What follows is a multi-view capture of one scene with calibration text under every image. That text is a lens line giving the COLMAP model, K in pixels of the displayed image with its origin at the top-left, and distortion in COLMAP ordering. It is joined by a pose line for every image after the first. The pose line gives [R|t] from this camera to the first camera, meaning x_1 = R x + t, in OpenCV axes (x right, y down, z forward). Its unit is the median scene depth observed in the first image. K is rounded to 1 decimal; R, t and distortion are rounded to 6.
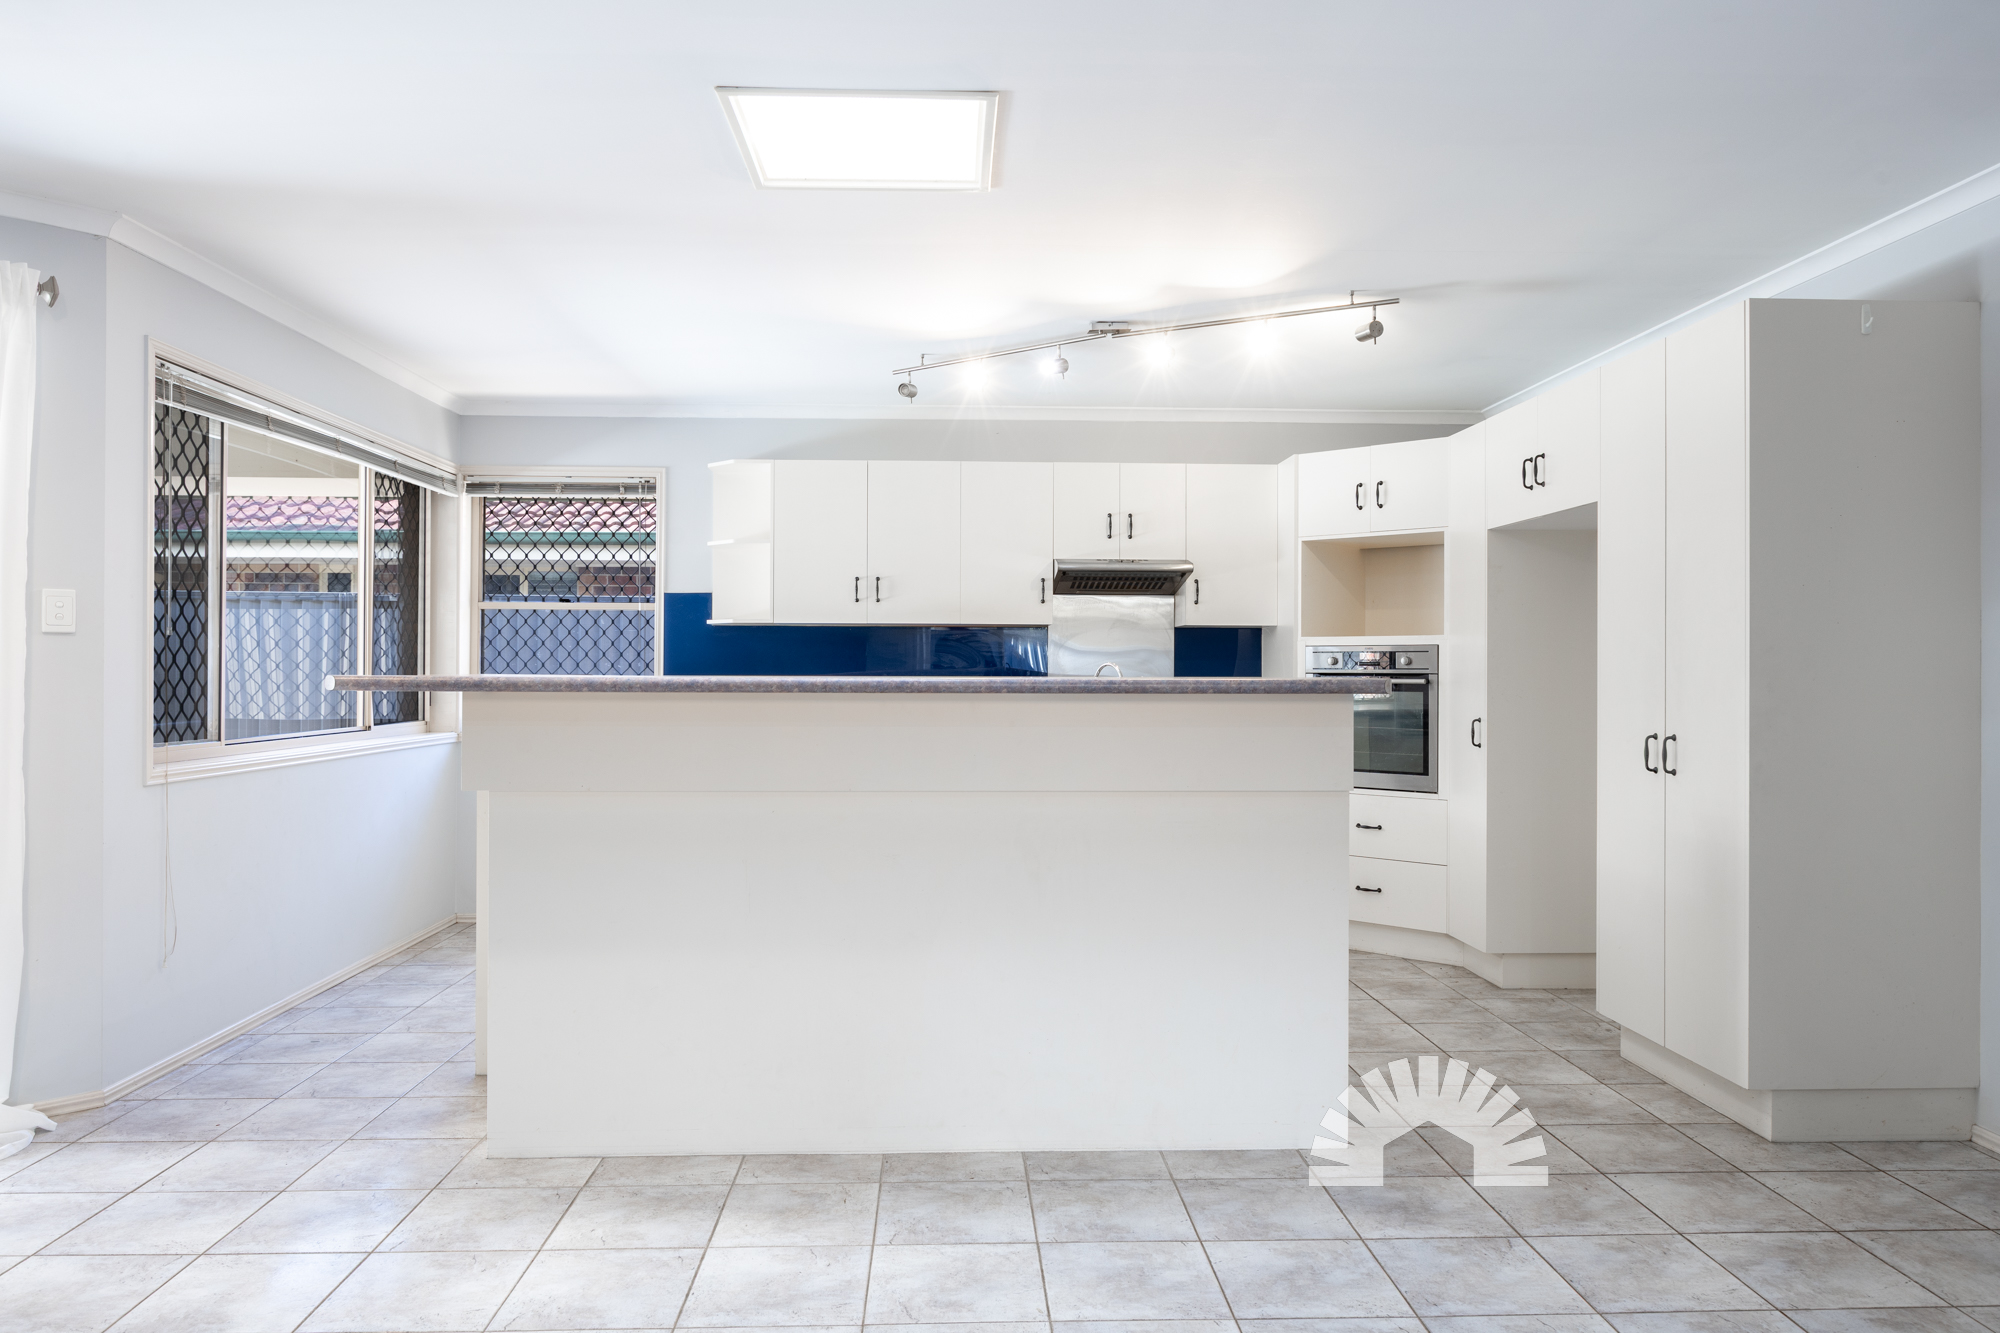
lens RADIAL K [[1293.5, 0, 995.7], [0, 1293.5, 666.4], [0, 0, 1]] dist [0.000149, 0.000022]
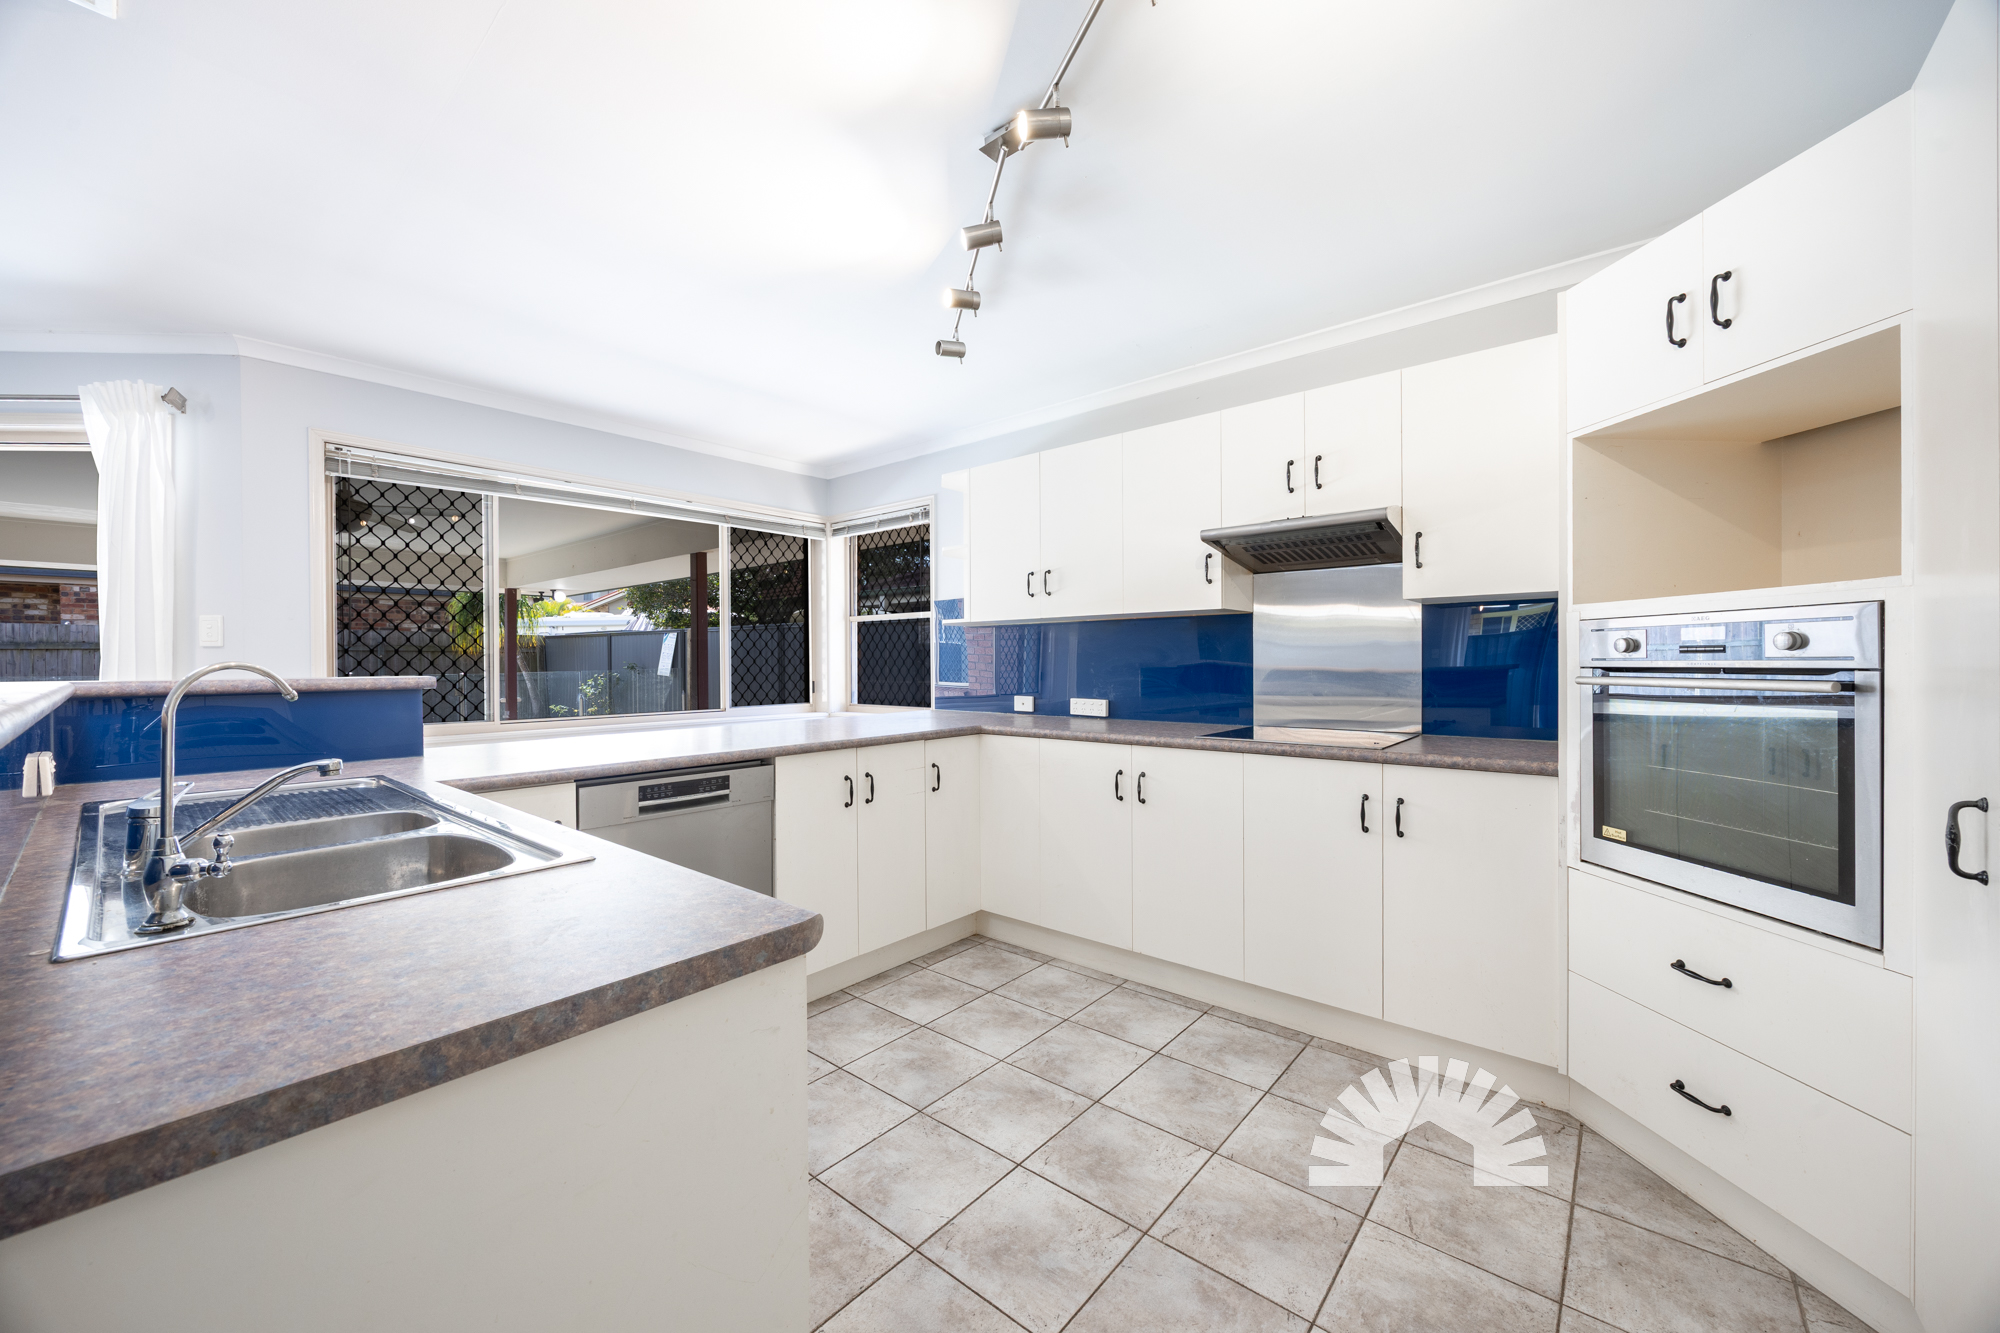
lens RADIAL K [[763.4, 0, 1003.3], [0, 763.4, 666.4], [0, 0, 1]] dist [-0.000878, -0.000121]
pose [[0.737859, -0.006460, -0.674924, 0.279777], [0.009715, 0.999952, 0.001050, 0.001860], [0.674885, -0.007332, 0.737887, 0.581601]]
